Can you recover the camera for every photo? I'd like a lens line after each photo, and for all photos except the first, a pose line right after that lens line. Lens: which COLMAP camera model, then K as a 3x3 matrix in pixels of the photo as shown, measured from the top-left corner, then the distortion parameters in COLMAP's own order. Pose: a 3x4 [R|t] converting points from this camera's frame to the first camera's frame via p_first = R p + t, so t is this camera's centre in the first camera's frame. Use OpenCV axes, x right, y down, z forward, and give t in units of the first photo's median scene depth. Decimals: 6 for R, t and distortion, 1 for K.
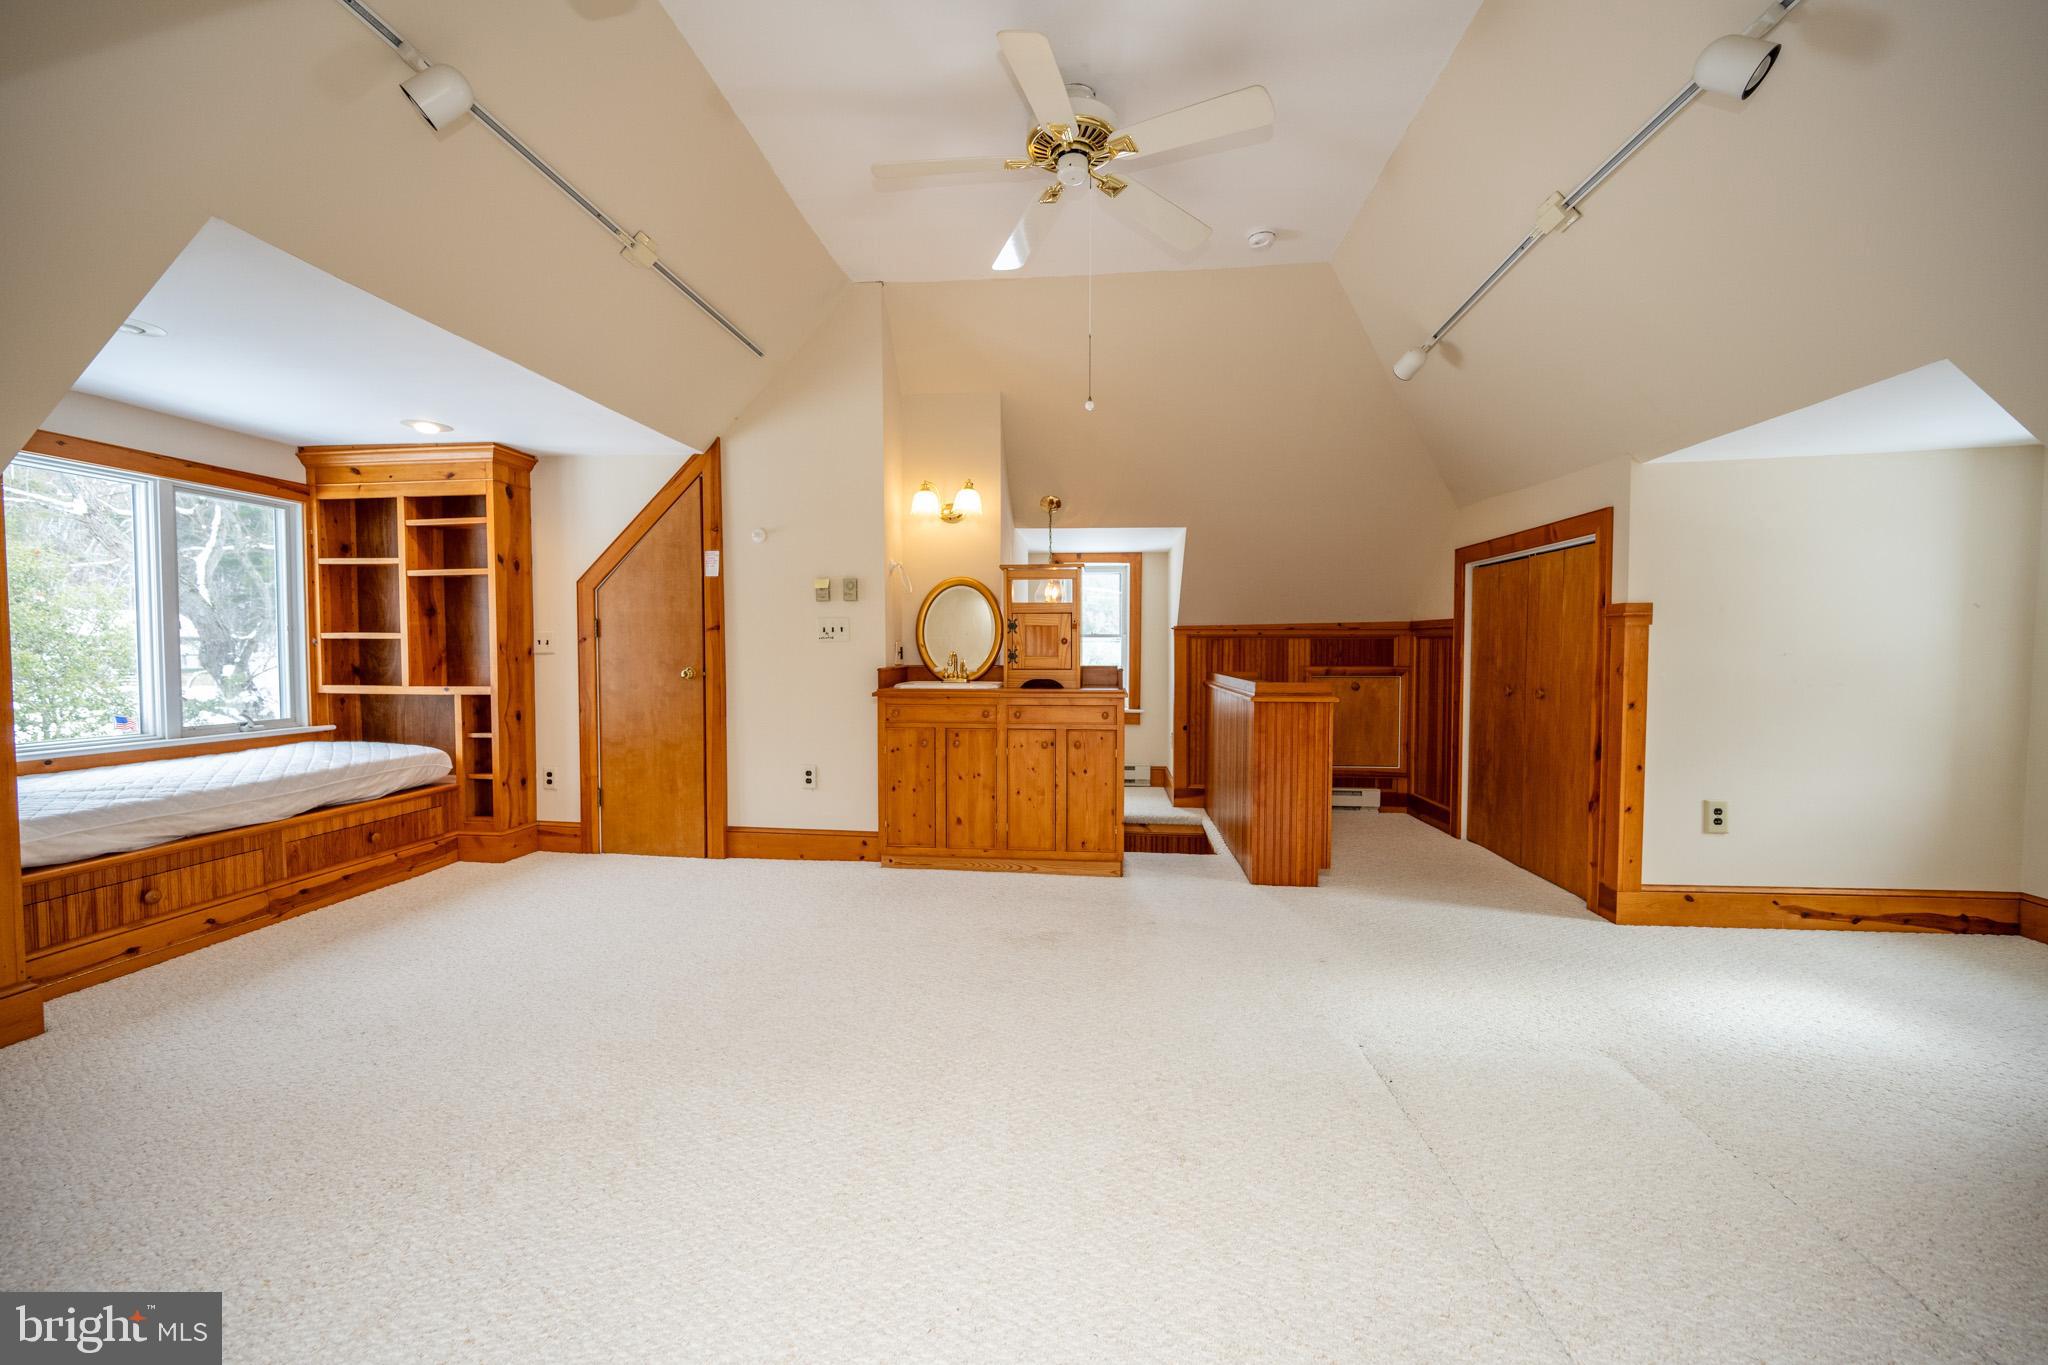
lens RADIAL K [[824.2, 0, 1012.9], [0, 824.2, 672.8], [0, 0, 1]] dist [0.000353, -0.000442]
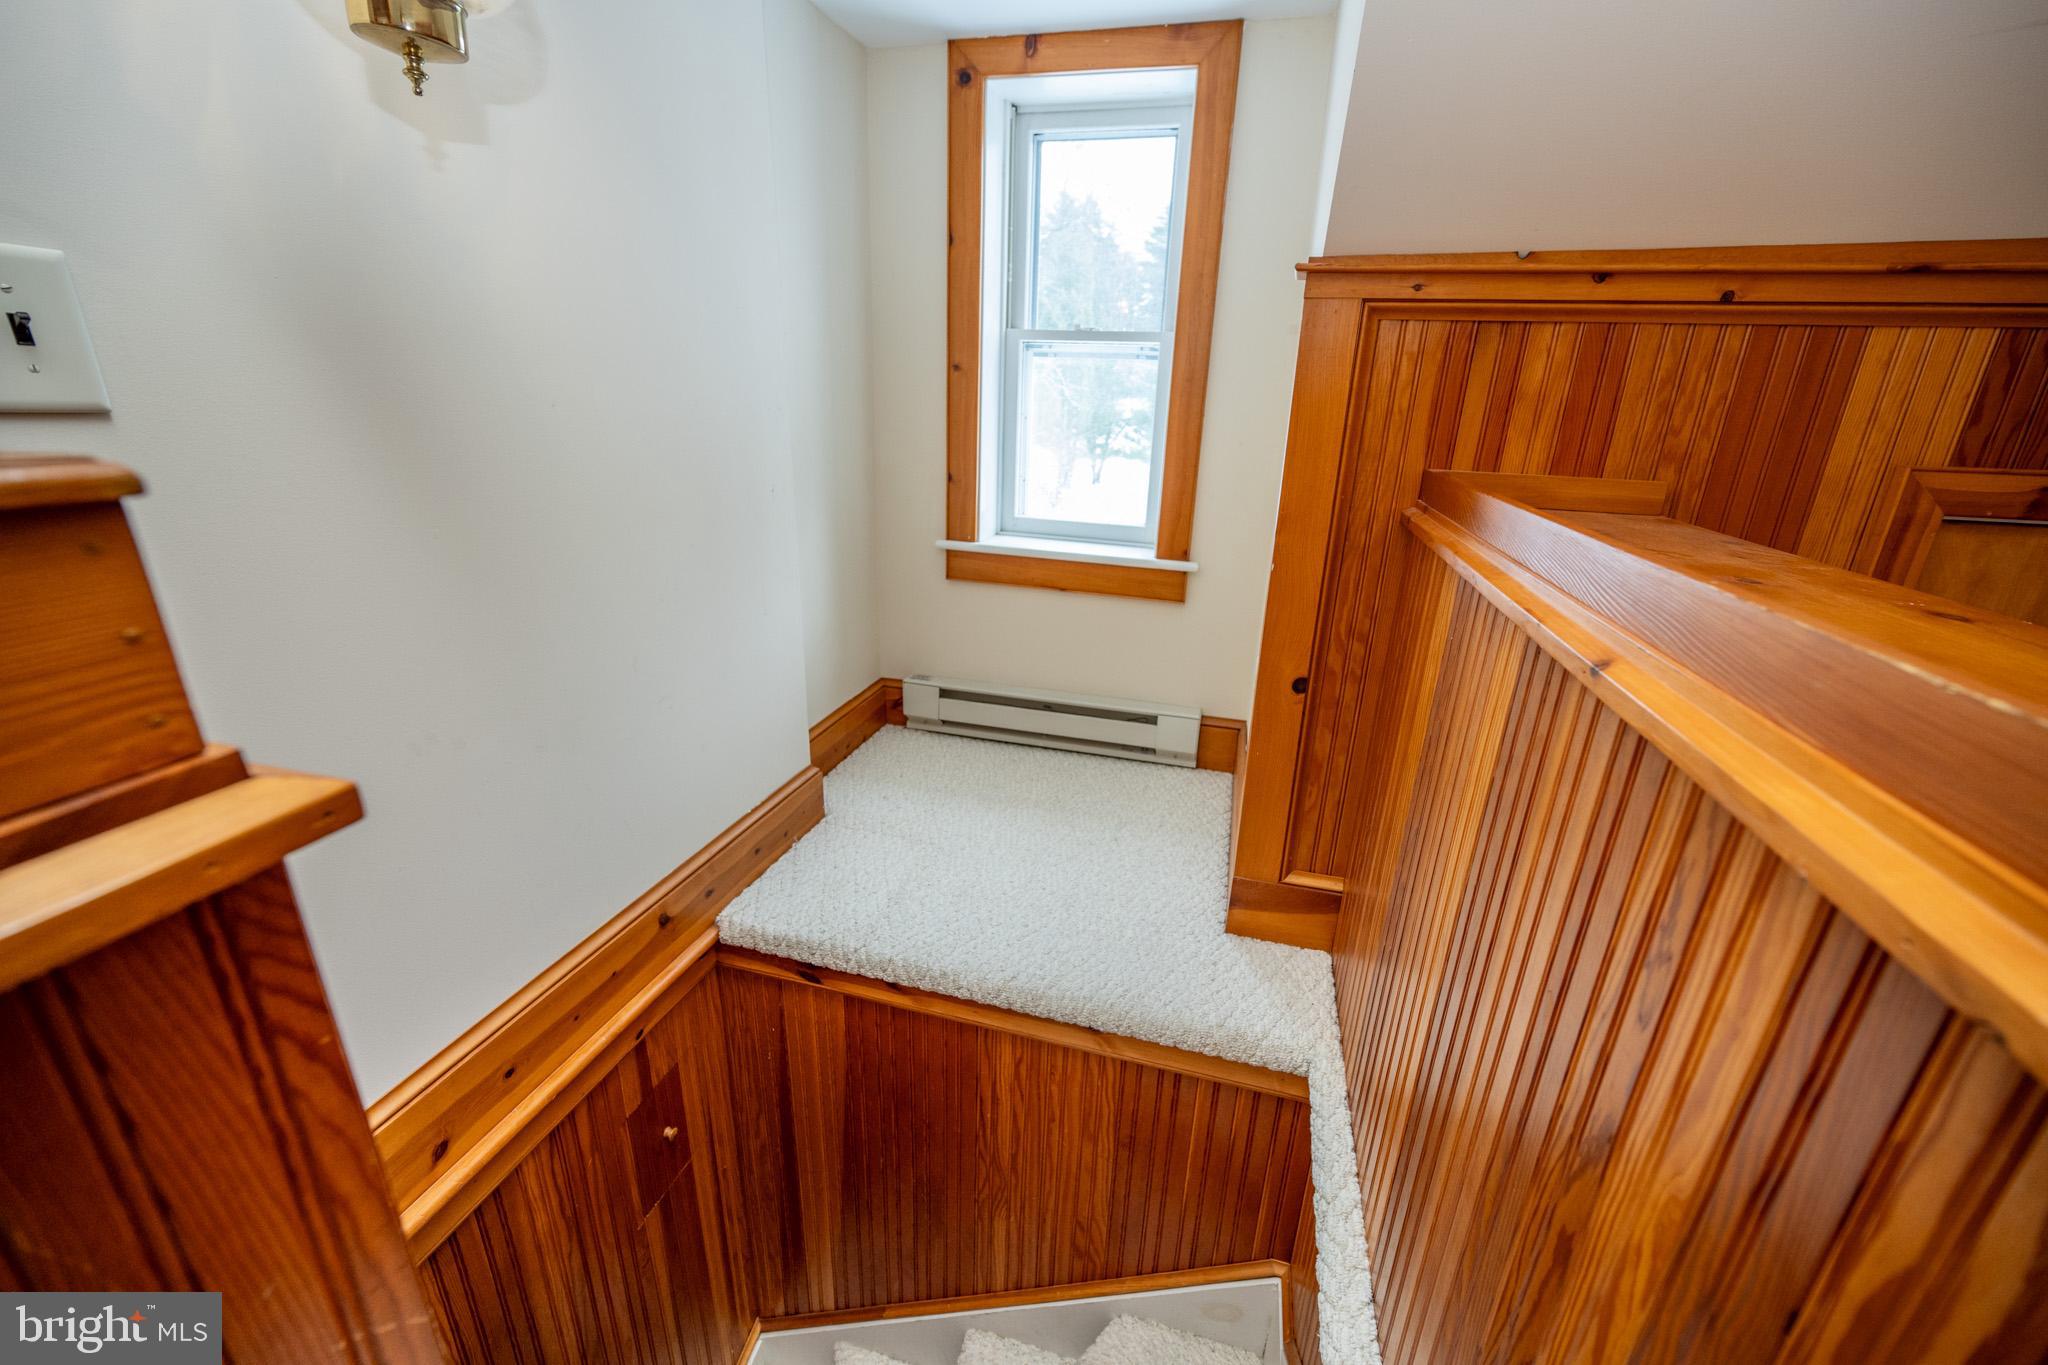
lens RADIAL K [[824.2, 0, 1034.0], [0, 824.2, 672.0], [0, 0, 1]] dist [0.000353, -0.000442]
pose [[0.987168, 0.077738, -0.139487, 0.224960], [-0.034473, 0.956651, 0.289189, -0.014653], [0.155921, -0.280669, 0.947055, 1.032902]]
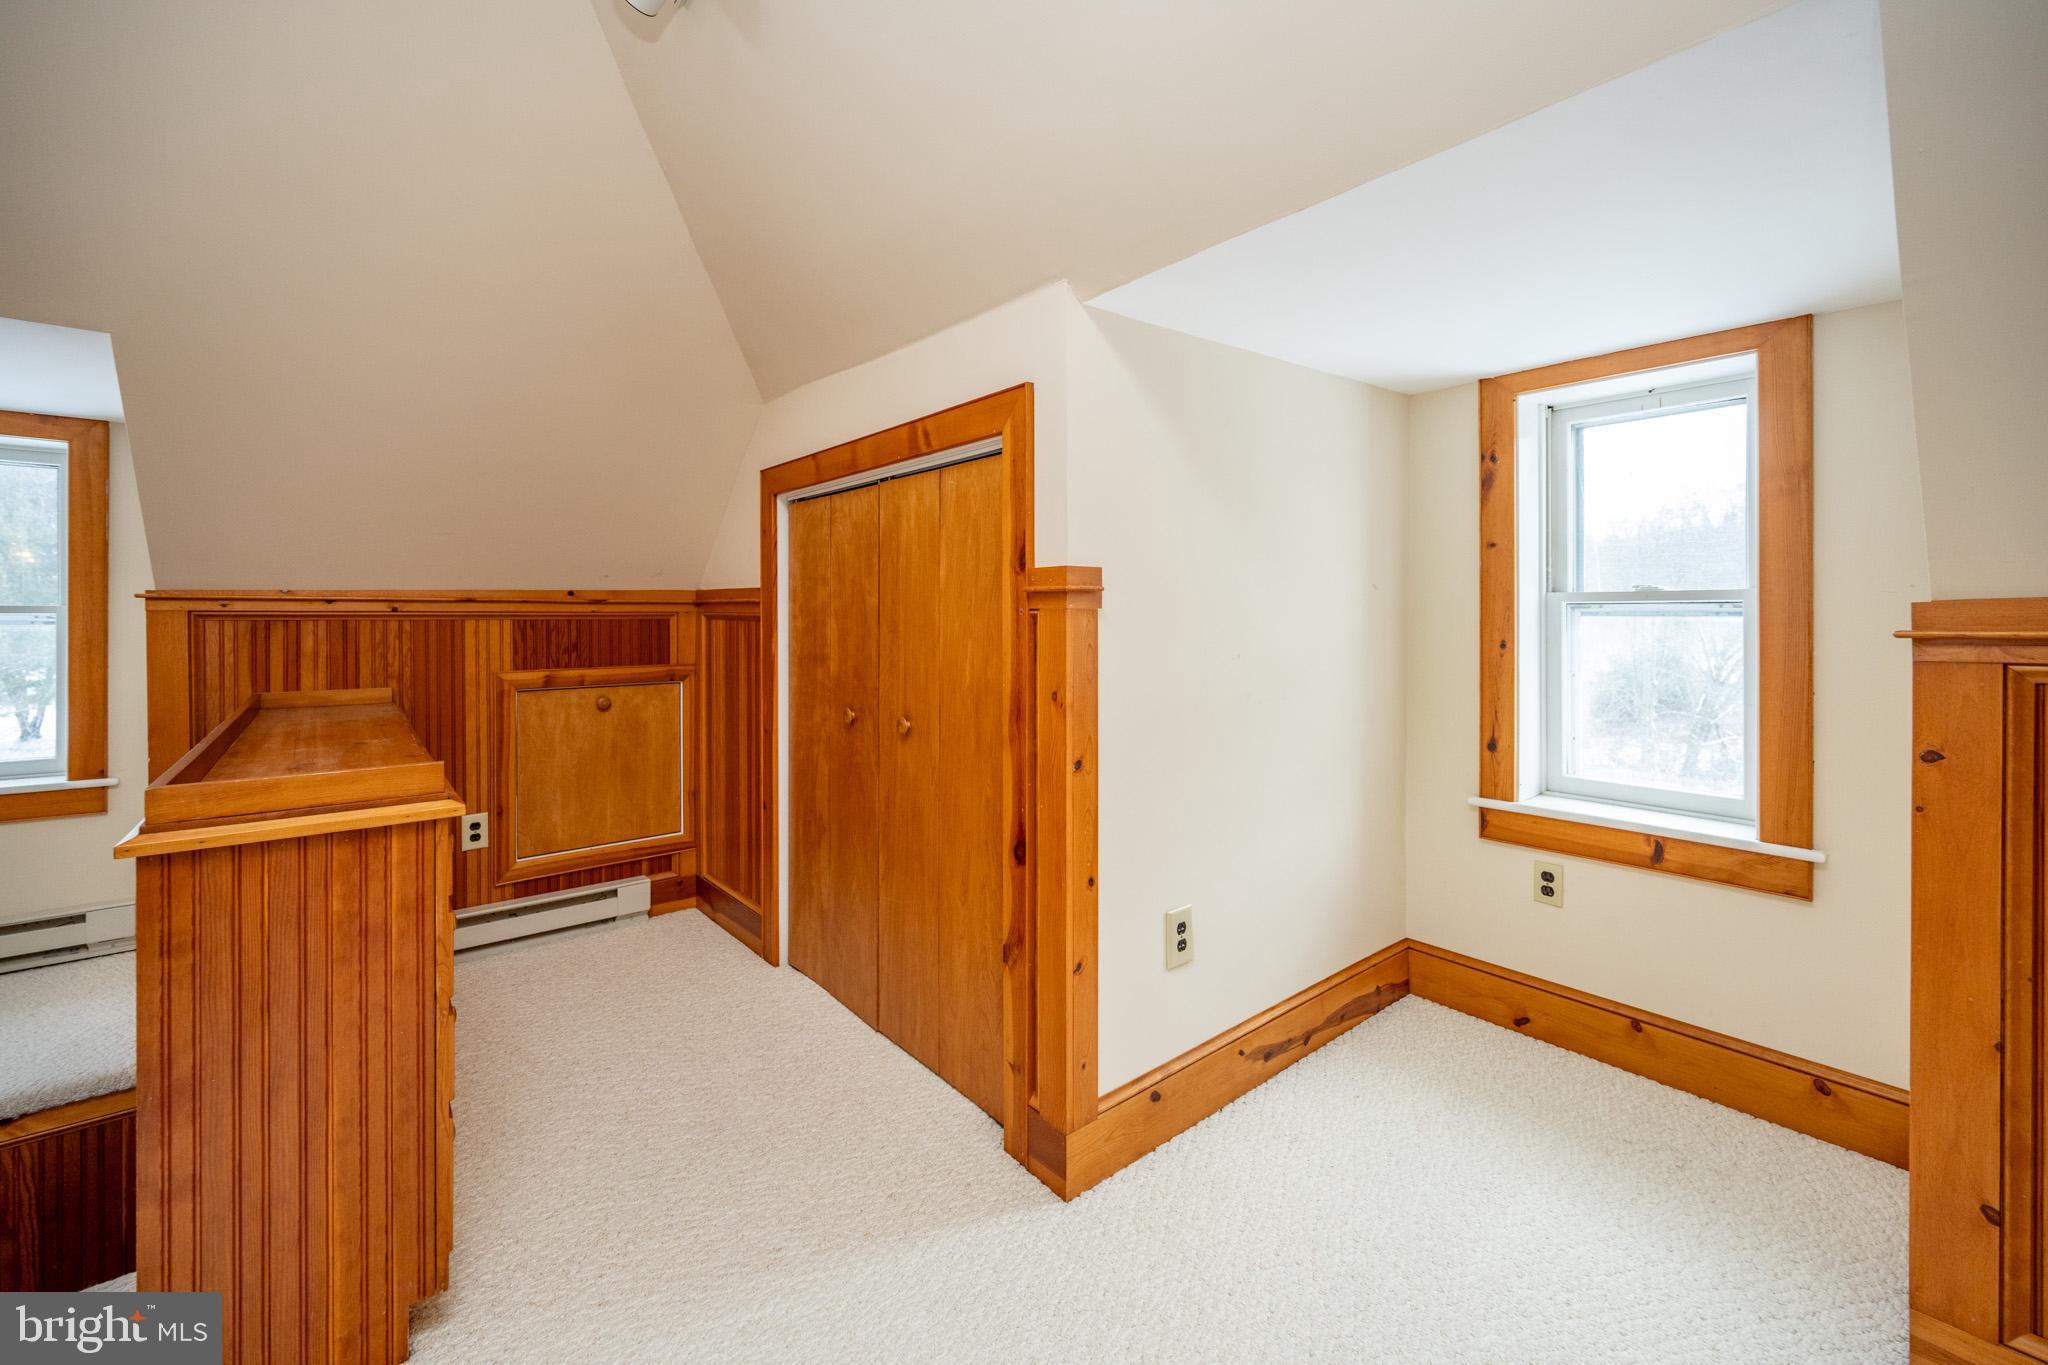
lens RADIAL K [[824.2, 0, 1019.8], [0, 824.2, 619.8], [0, 0, 1]] dist [0.000353, -0.000442]
pose [[0.701541, -0.005096, 0.712611, 0.291461], [0.022109, 0.999649, -0.014618, -0.036172], [-0.712286, 0.026010, 0.701407, 0.541218]]
